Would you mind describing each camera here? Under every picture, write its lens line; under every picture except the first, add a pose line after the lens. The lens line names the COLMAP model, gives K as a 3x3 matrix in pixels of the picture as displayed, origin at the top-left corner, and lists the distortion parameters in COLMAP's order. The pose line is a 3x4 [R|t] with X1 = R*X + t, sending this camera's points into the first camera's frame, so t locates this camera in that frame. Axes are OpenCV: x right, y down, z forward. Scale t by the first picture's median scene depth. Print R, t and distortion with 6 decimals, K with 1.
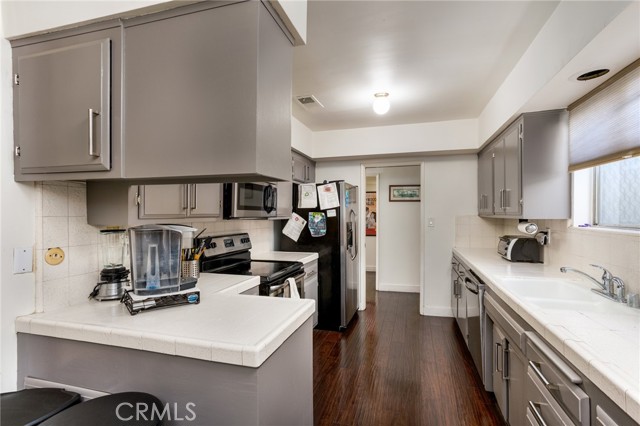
lens RADIAL K [[310.2, 0, 321.0], [0, 310.2, 214.3], [0, 0, 1]] dist [-0.016568, 0.009990]
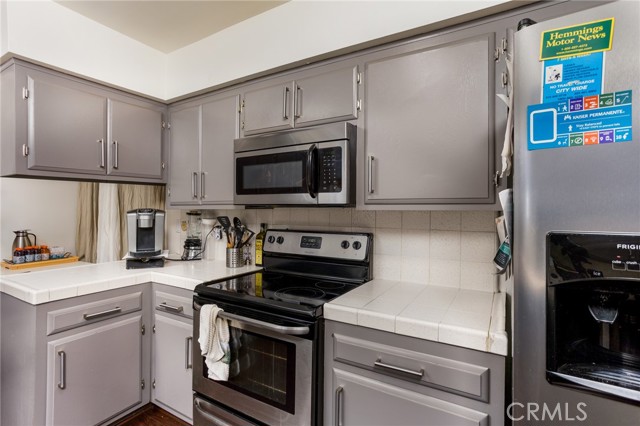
lens RADIAL K [[310.2, 0, 312.9], [0, 310.2, 204.2], [0, 0, 1]] dist [-0.016568, 0.009990]
pose [[-0.261834, -0.013489, -0.965019, 0.467328], [0.004023, 0.999878, -0.015067, 0.022249], [0.965105, -0.007827, -0.261748, 1.457856]]
